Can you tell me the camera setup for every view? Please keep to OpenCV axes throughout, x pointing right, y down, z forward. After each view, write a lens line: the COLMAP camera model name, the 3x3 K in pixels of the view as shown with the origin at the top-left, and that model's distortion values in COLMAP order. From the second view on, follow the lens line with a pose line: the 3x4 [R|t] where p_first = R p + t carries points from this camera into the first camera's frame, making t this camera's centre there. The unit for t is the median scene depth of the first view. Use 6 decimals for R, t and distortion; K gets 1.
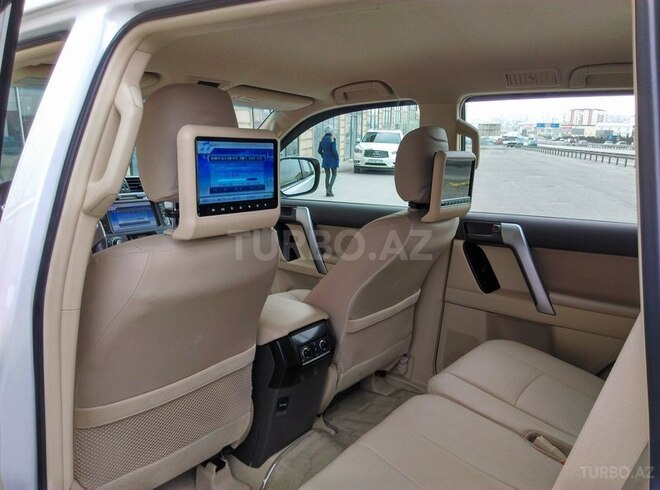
lens RADIAL K [[541.1, 0, 325.8], [0, 541.1, 241.1], [0, 0, 1]] dist [0.064880, -0.108663]
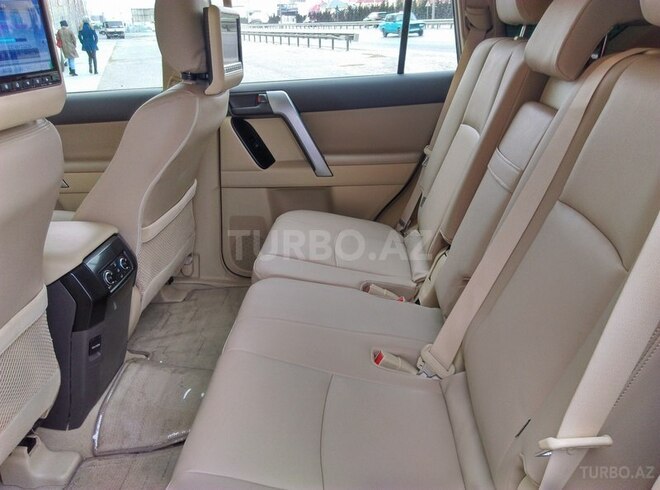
lens RADIAL K [[541.1, 0, 331.8], [0, 541.1, 243.4], [0, 0, 1]] dist [0.064880, -0.108663]
pose [[0.836167, -0.260623, 0.482597, -0.129684], [0.161710, 0.957923, 0.237135, 0.016927], [-0.524094, -0.120244, 0.843129, 0.139494]]
